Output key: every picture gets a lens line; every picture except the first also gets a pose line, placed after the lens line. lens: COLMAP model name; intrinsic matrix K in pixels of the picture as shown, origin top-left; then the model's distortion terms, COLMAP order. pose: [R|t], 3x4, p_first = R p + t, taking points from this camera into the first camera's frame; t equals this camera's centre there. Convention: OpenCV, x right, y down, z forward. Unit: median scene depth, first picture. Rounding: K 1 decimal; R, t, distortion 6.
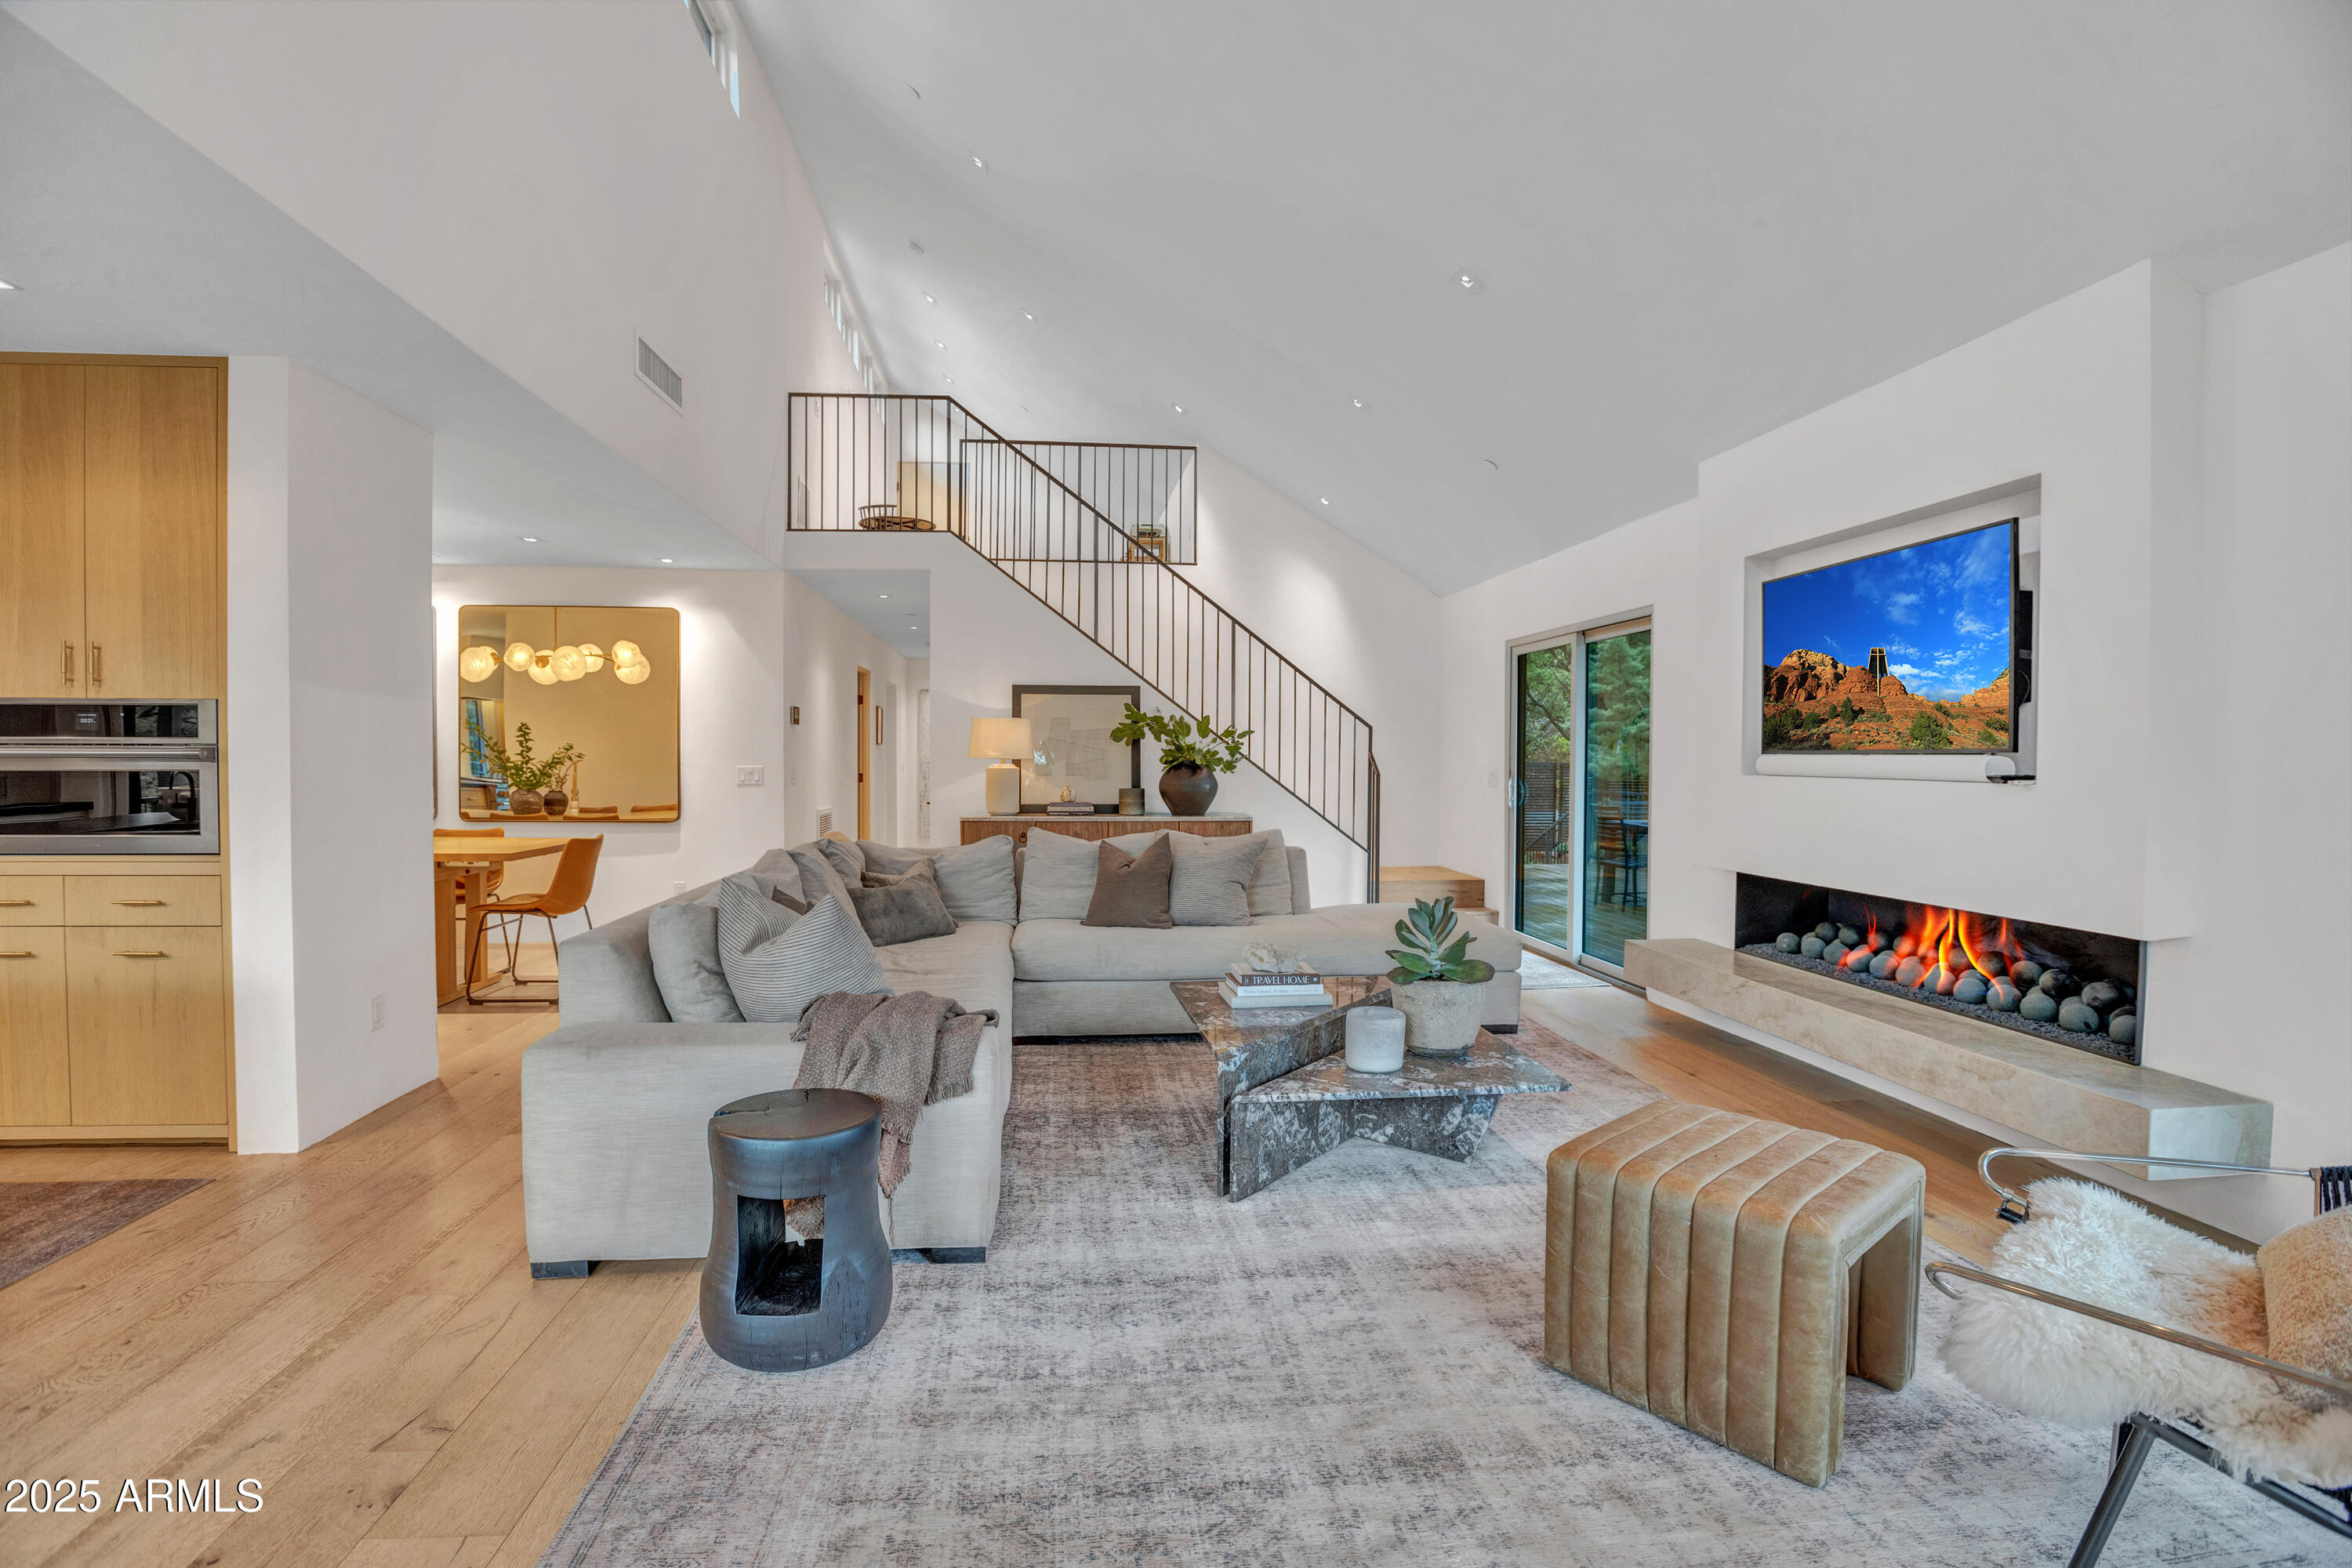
lens RADIAL K [[1089.7, 0, 1138.3], [0, 1089.7, 753.5], [0, 0, 1]] dist [-0.040095, 0.006496]
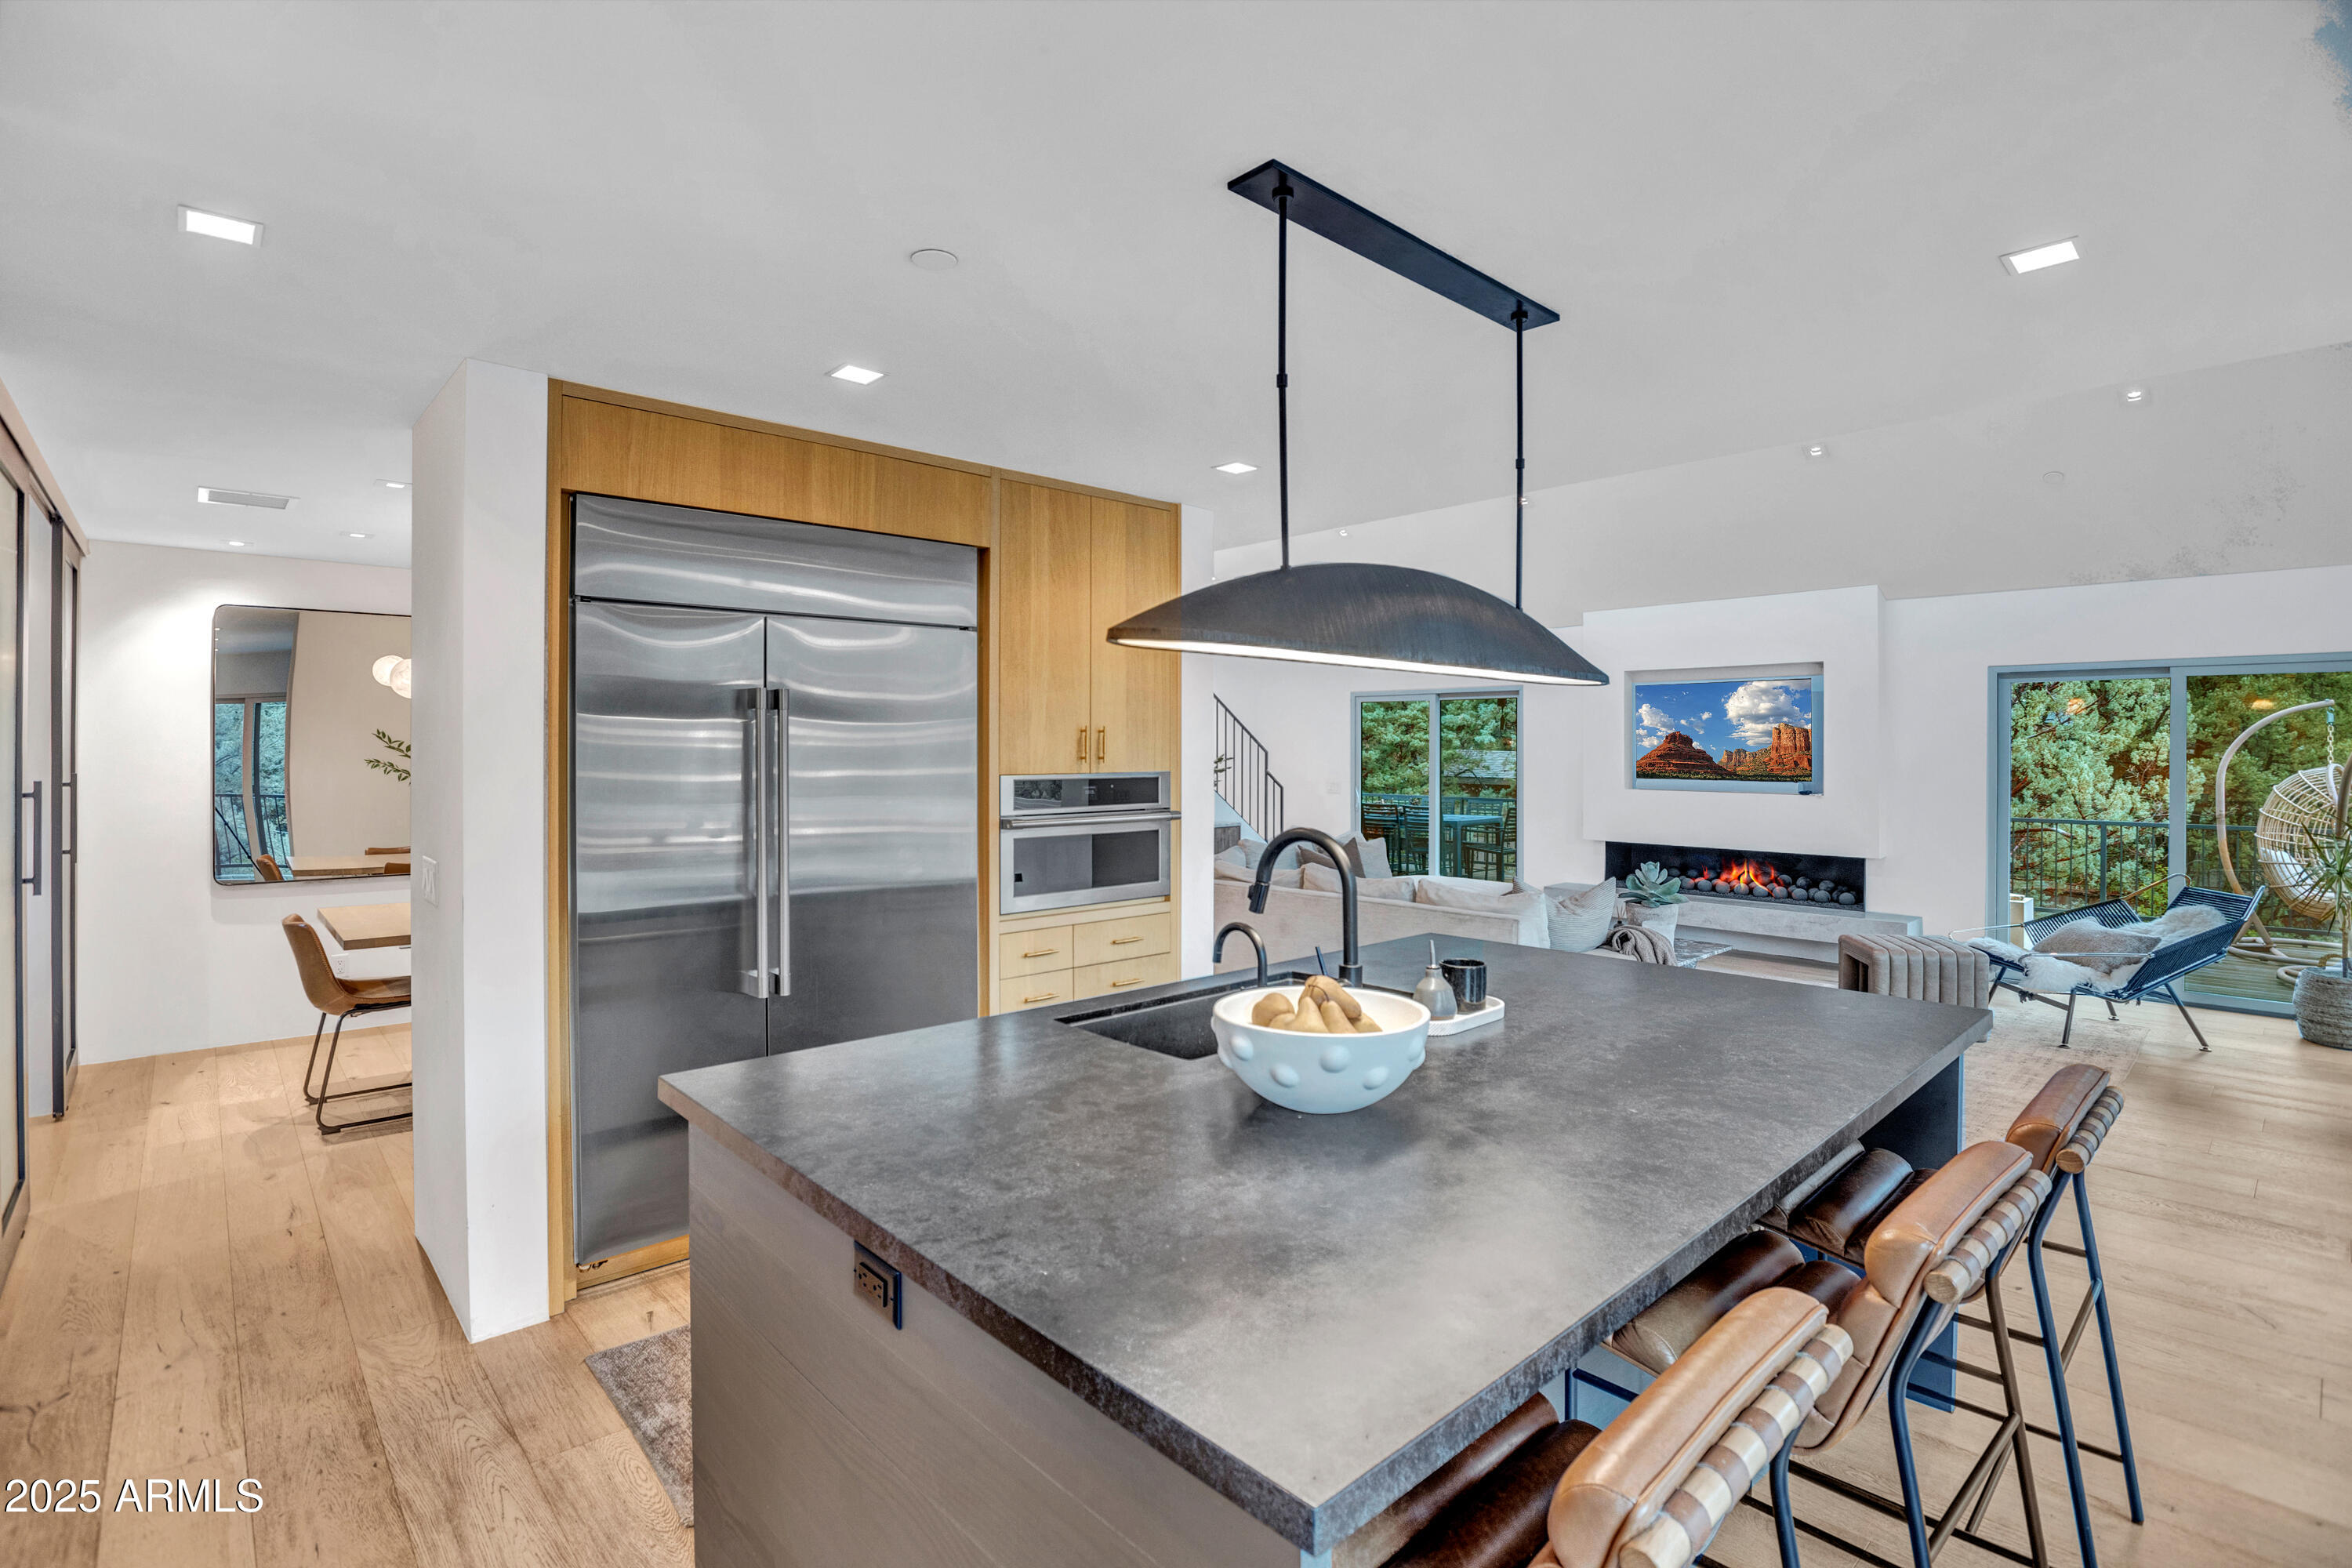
lens RADIAL K [[1089.7, 0, 1166.8], [0, 1089.7, 744.7], [0, 0, 1]] dist [-0.040095, 0.006496]
pose [[0.803673, -0.004122, 0.595057, -1.009766], [0.003116, 0.999991, 0.002719, -0.054128], [-0.595063, -0.000331, 0.803679, -0.025803]]
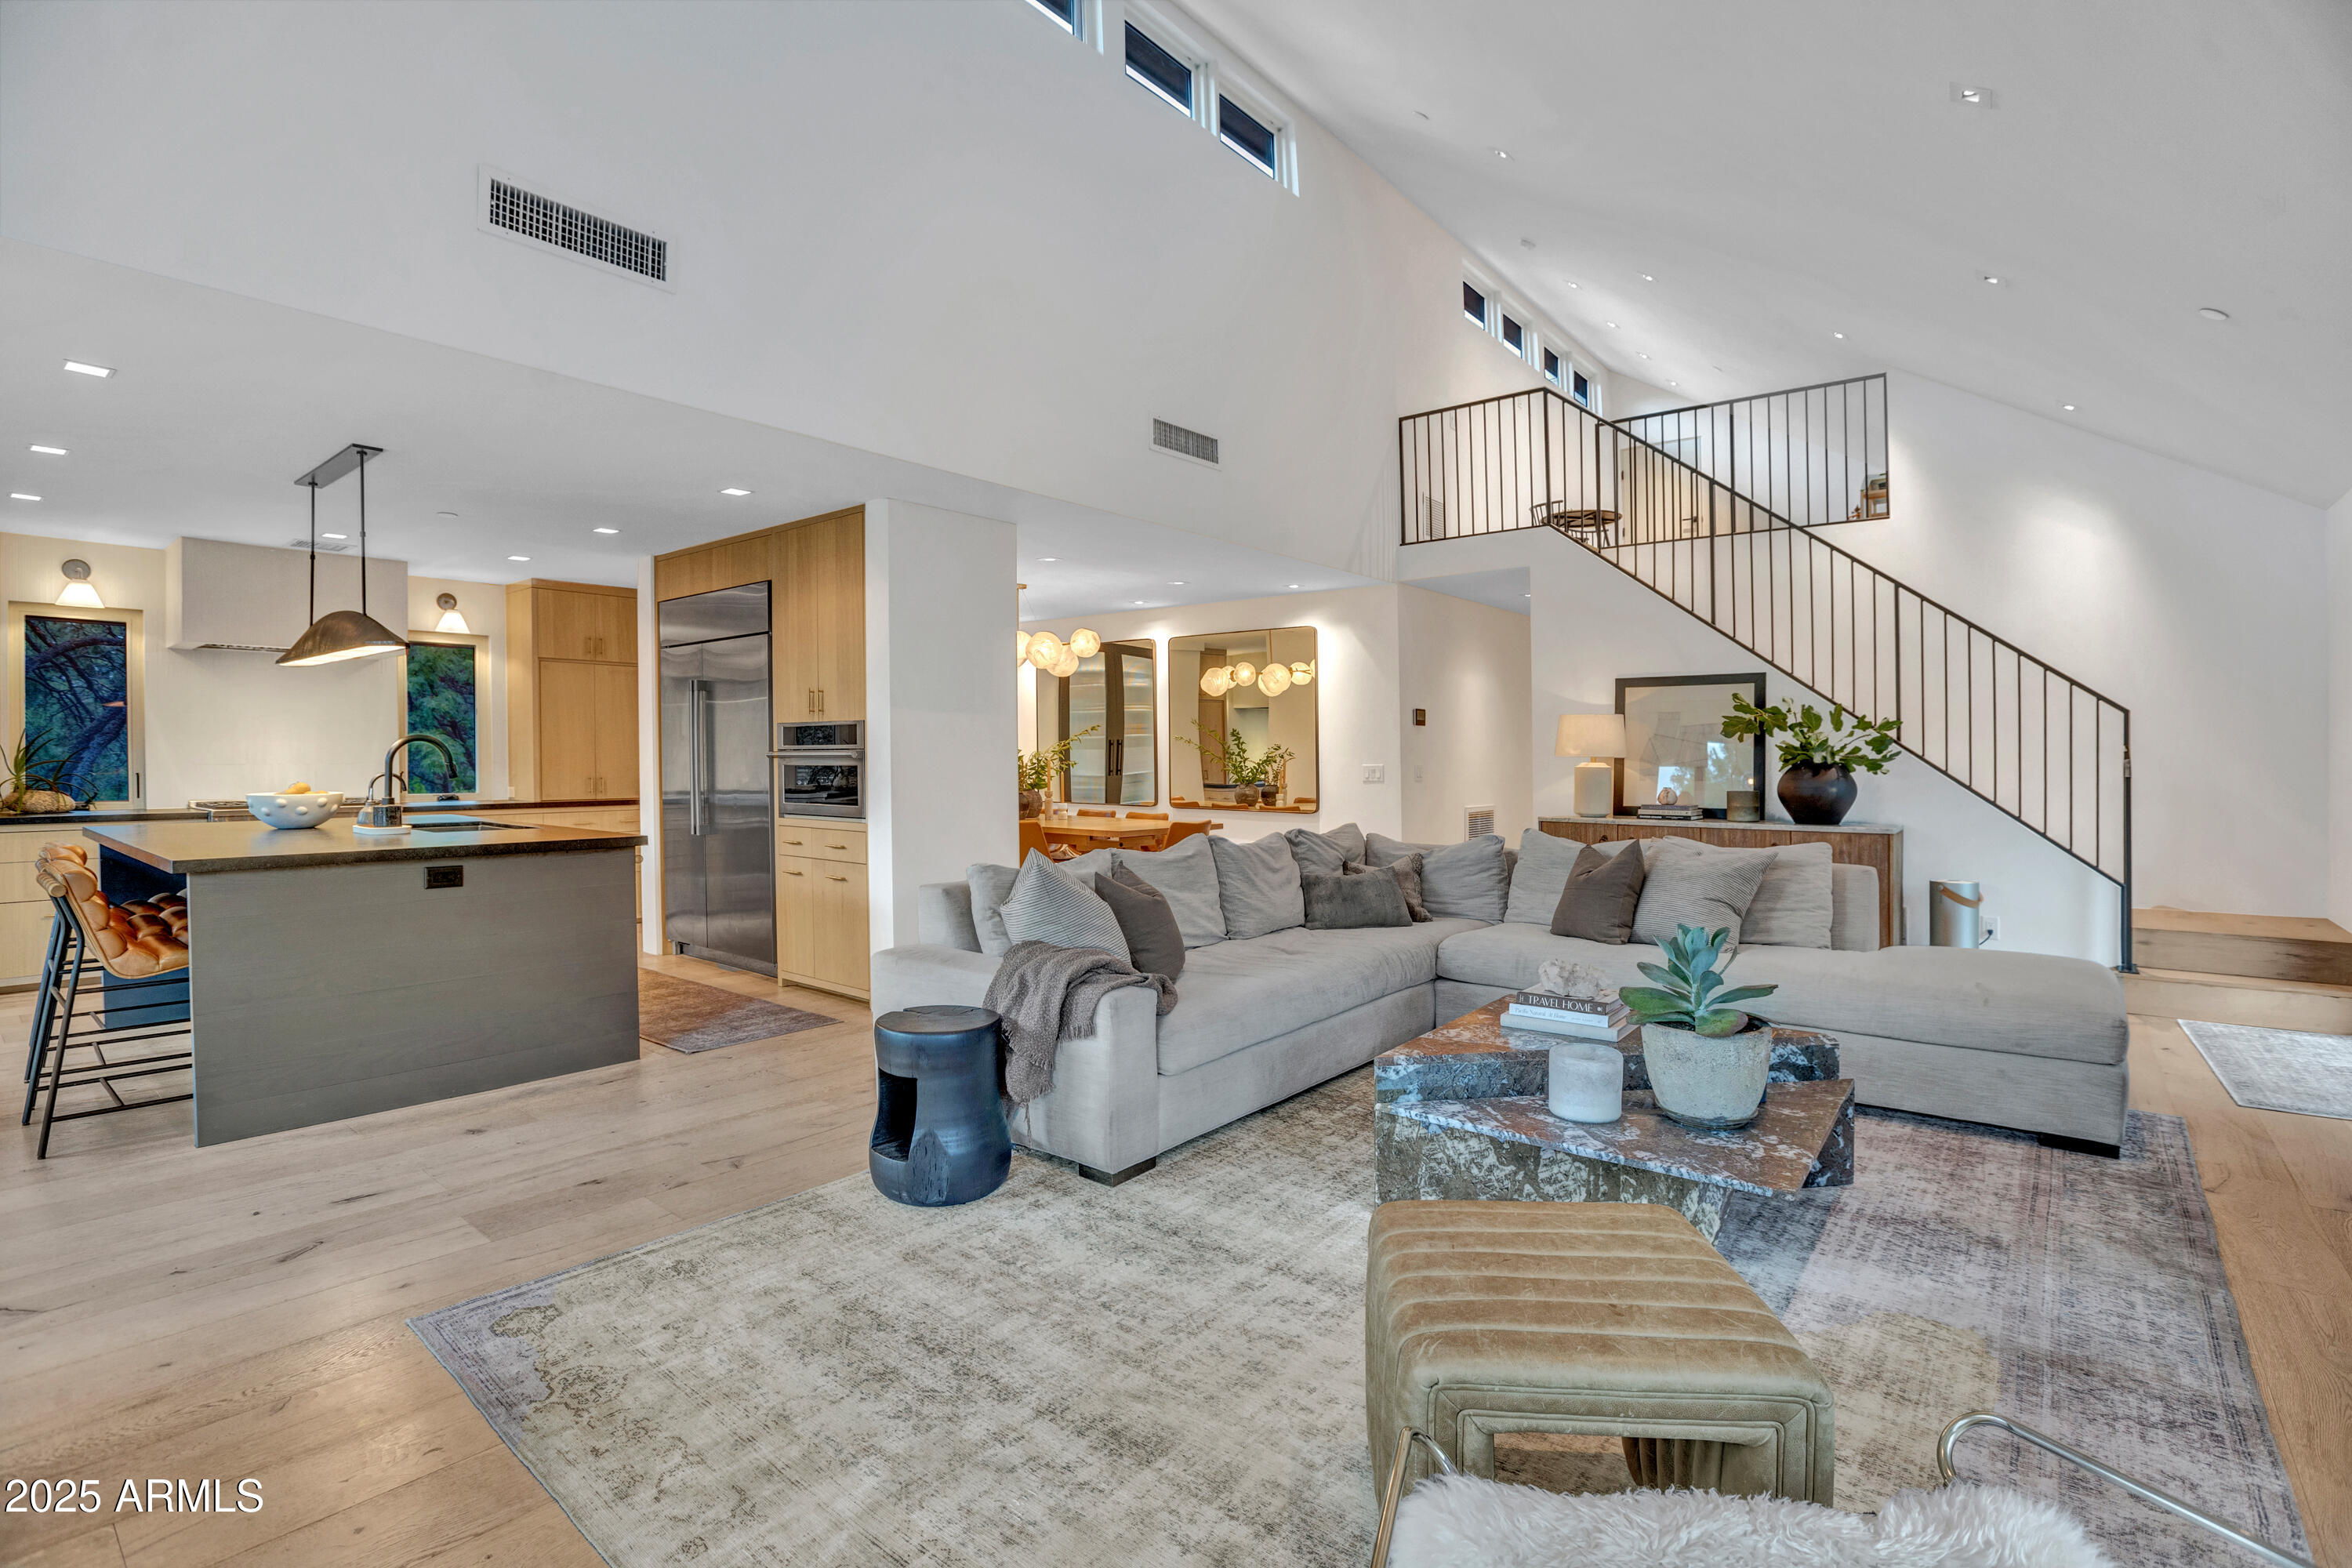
lens RADIAL K [[1089.7, 0, 1185.1], [0, 1089.7, 760.3], [0, 0, 1]] dist [-0.040095, 0.006496]
pose [[0.716880, 0.000246, -0.697196, 0.372680], [0.005036, 0.999972, 0.005530, 0.000523], [0.697178, -0.007476, 0.716859, 0.104407]]
